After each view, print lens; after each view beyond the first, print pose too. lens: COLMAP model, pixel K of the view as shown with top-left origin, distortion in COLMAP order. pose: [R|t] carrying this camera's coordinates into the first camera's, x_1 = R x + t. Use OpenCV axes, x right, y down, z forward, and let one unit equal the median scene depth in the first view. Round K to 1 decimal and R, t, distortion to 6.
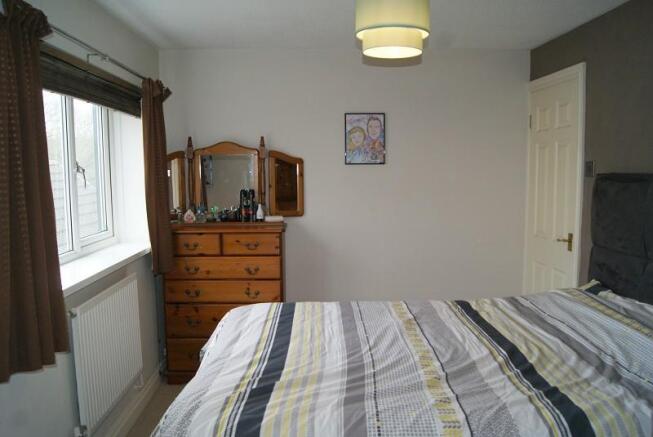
lens RADIAL K [[527.8, 0, 327.4], [0, 527.8, 219.2], [0, 0, 1]] dist [-0.003735, -0.000606]
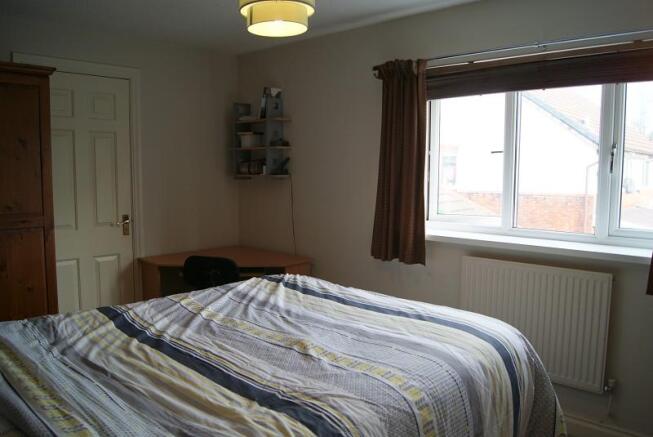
lens RADIAL K [[527.8, 0, 327.1], [0, 527.8, 219.5], [0, 0, 1]] dist [-0.003735, -0.000606]
pose [[-0.708331, 0.067935, -0.702604, 0.805853], [-0.061925, 0.985540, 0.157721, -0.133411], [0.703159, 0.155227, -0.693882, 1.885227]]
